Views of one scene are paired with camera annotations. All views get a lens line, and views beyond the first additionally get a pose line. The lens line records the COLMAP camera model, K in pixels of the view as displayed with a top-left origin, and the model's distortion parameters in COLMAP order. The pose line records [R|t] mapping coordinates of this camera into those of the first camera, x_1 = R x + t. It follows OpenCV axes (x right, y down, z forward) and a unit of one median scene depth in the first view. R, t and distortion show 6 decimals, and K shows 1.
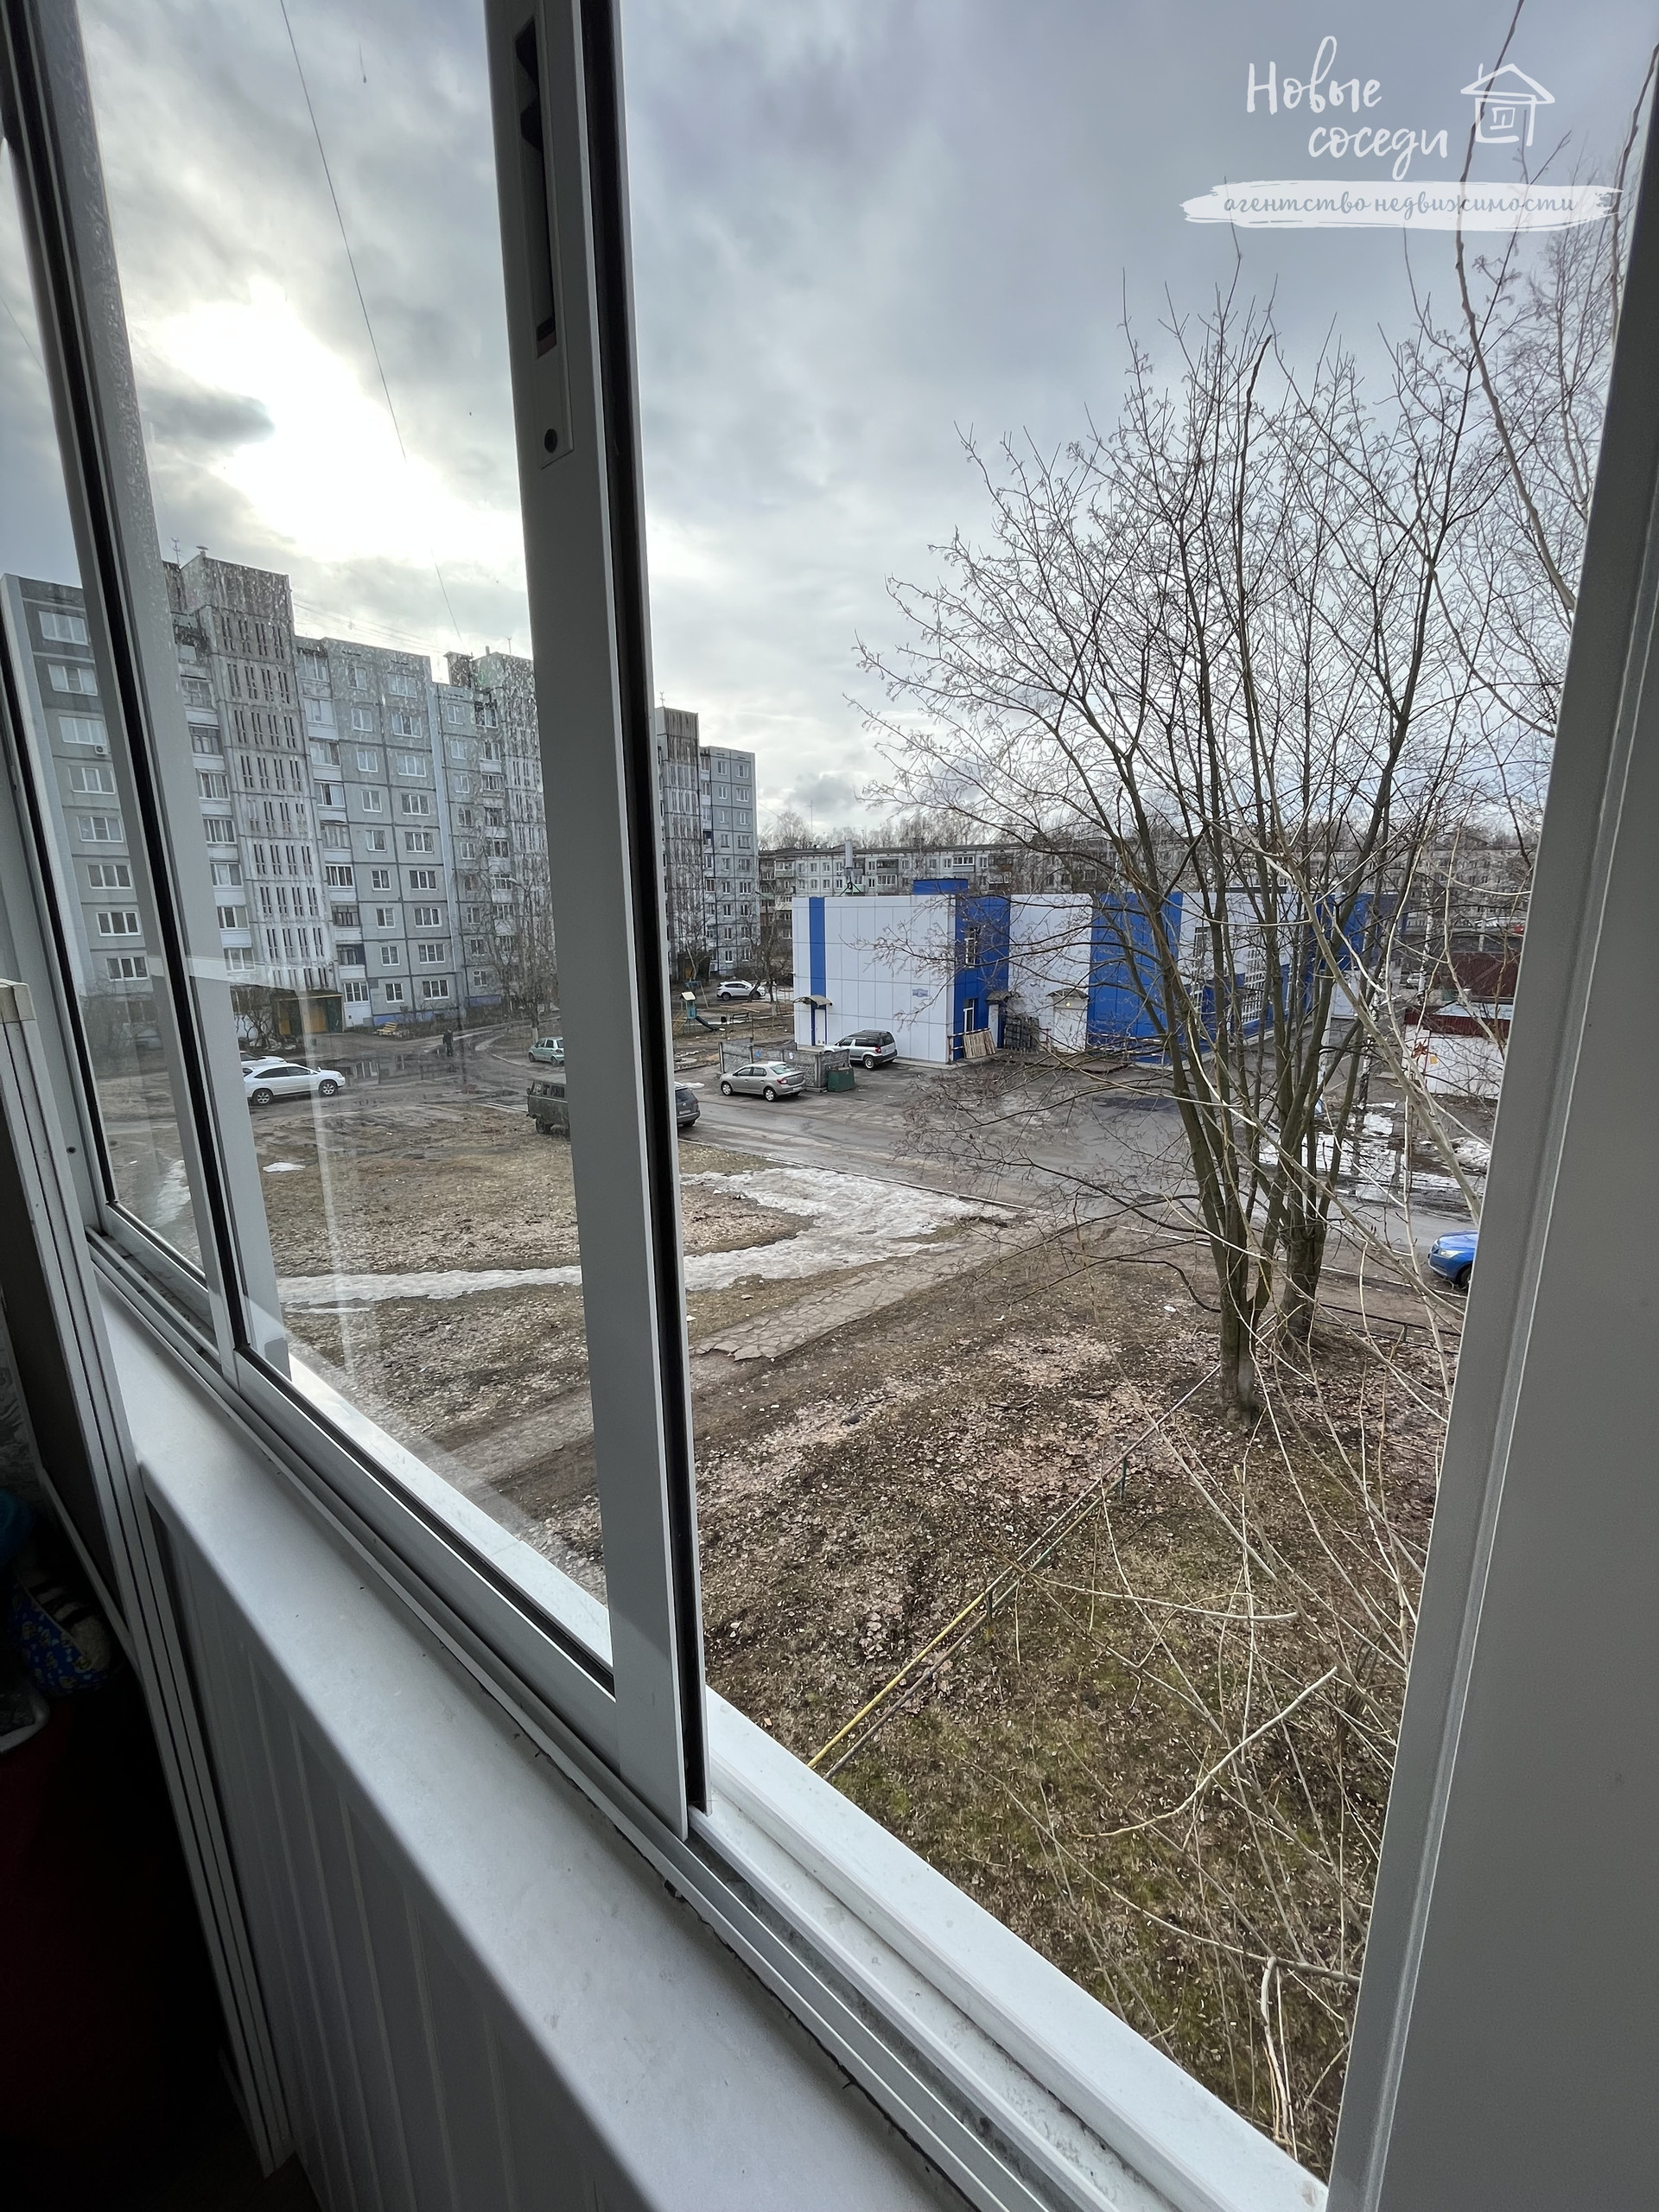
lens RADIAL K [[889.7, 0, 839.8], [0, 889.7, 1113.6], [0, 0, 1]] dist [-0.003291, 0.000642]
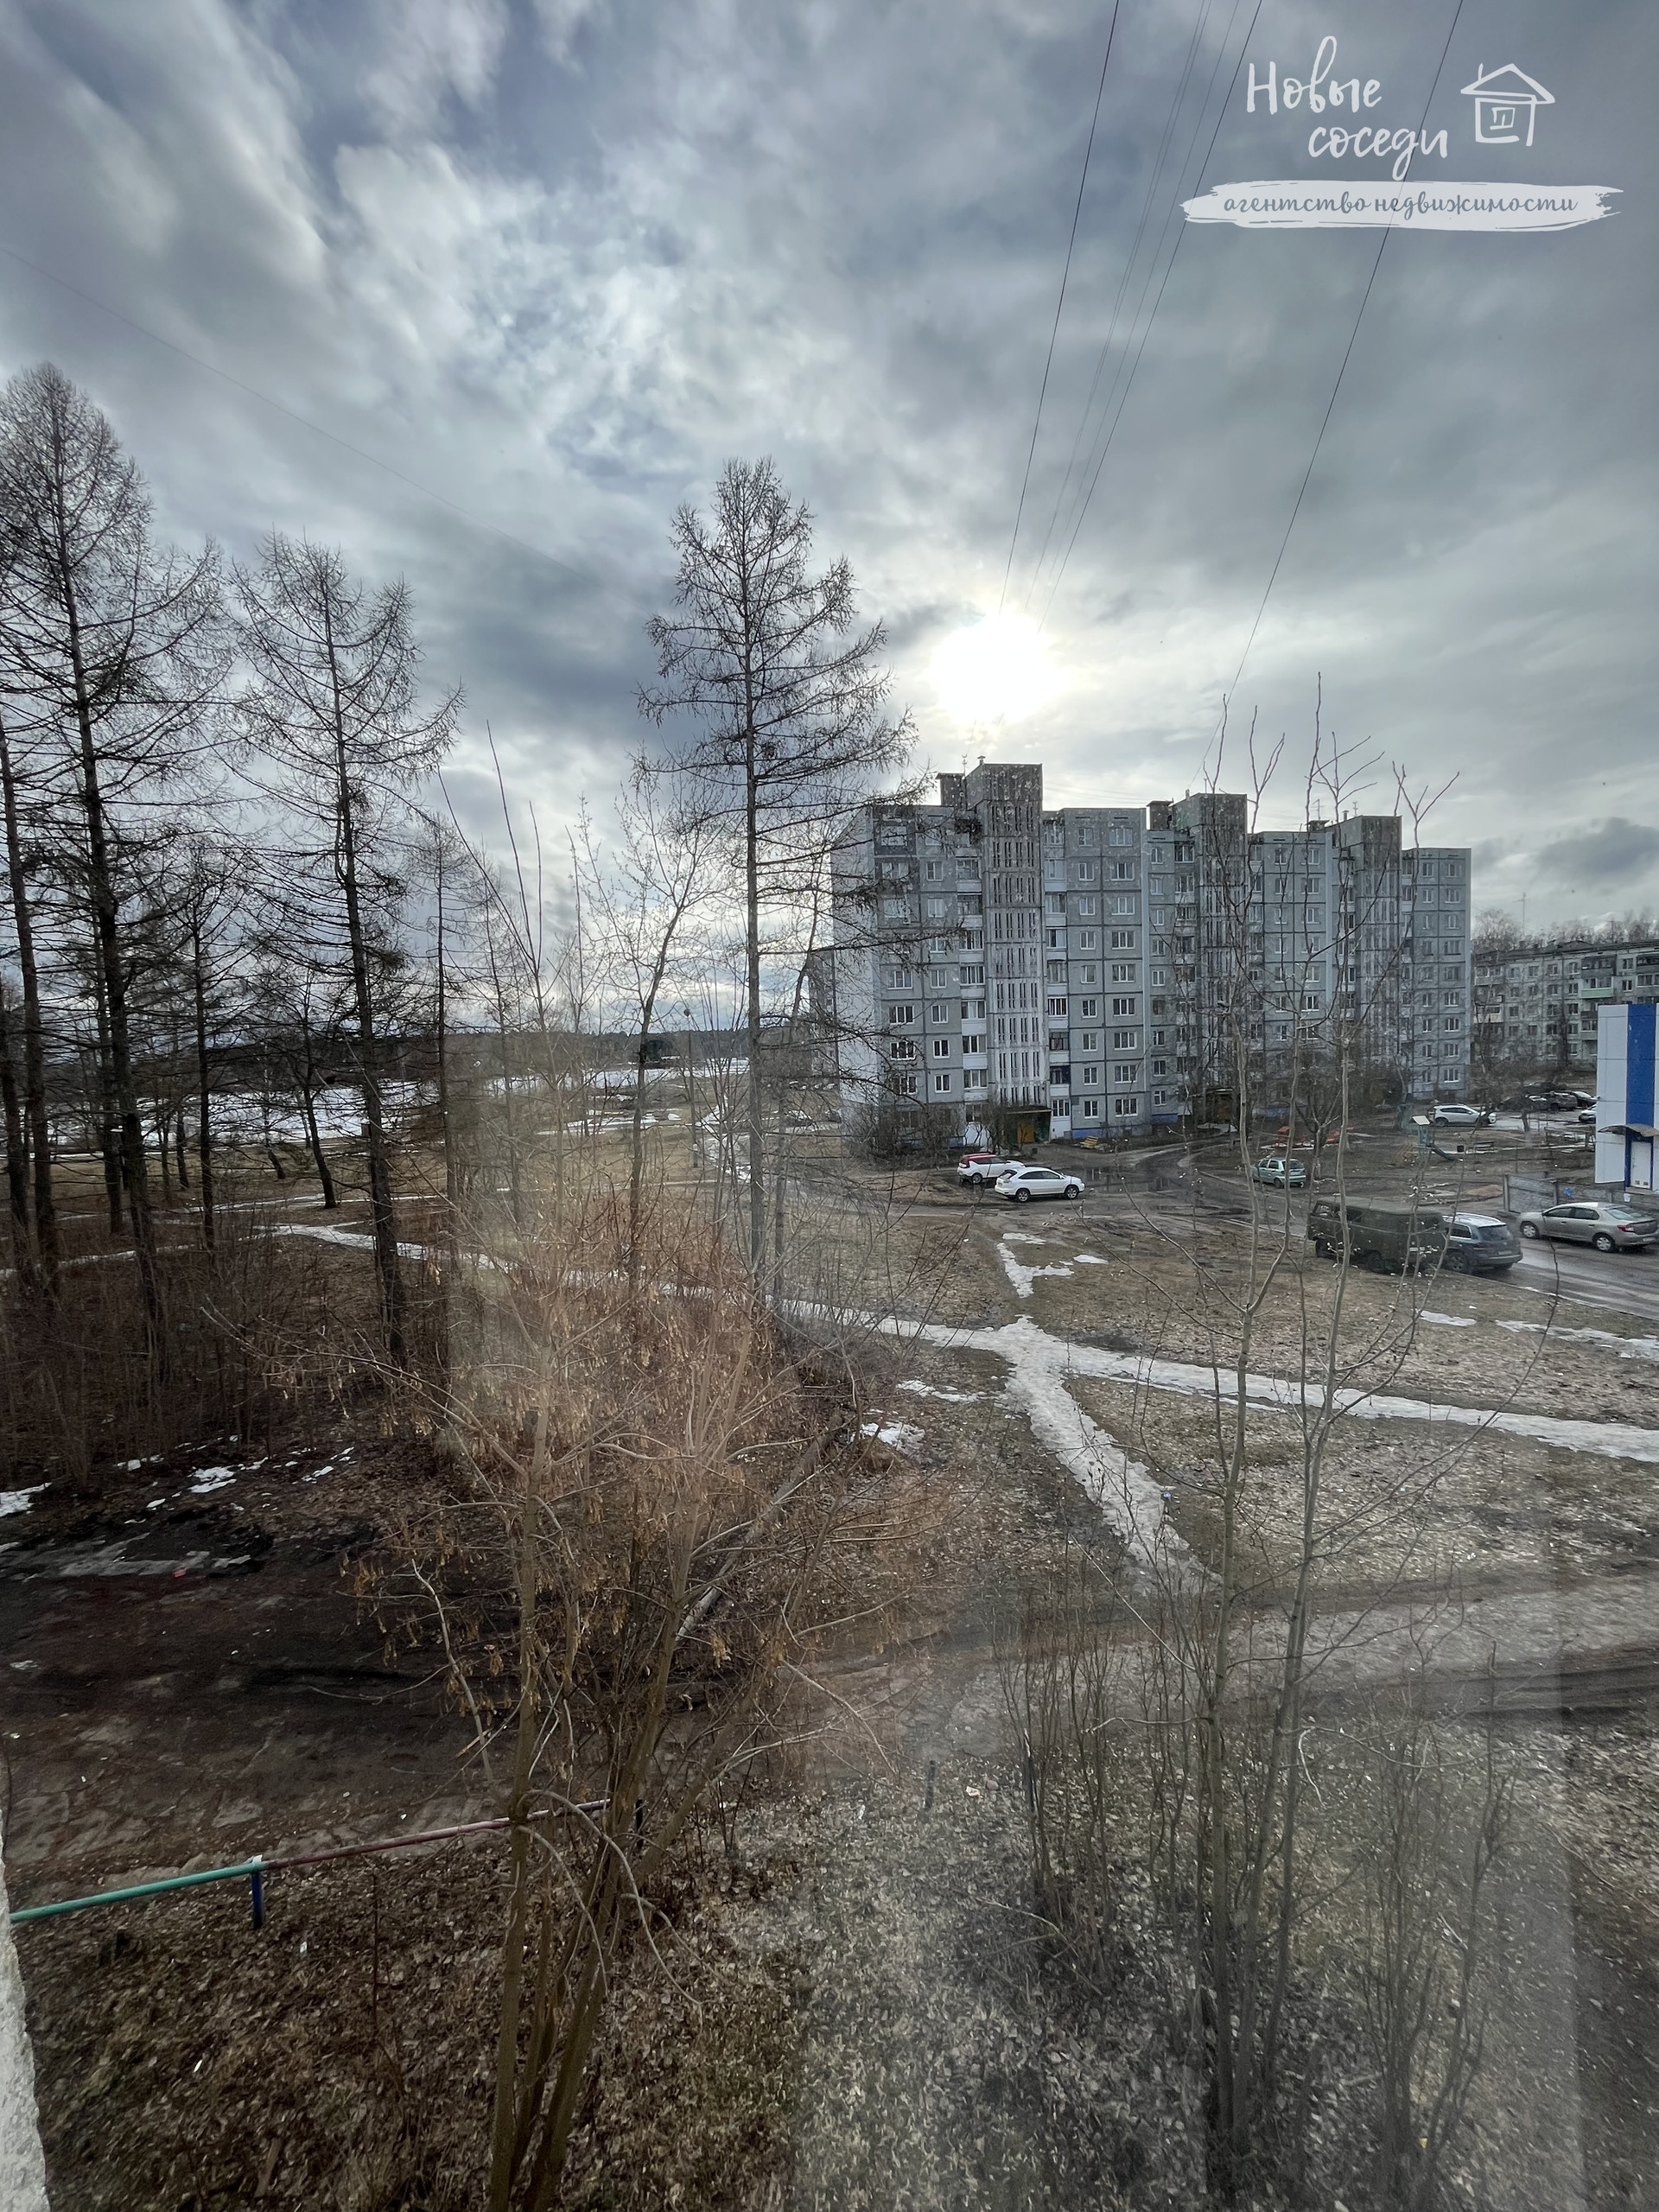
lens RADIAL K [[889.7, 0, 831.4], [0, 889.7, 1115.0], [0, 0, 1]] dist [-0.003291, 0.000642]
pose [[0.794408, 0.025956, -0.606829, -0.097853], [-0.106381, 0.989589, -0.096938, 0.010864], [0.597995, 0.141564, 0.788899, -0.050956]]
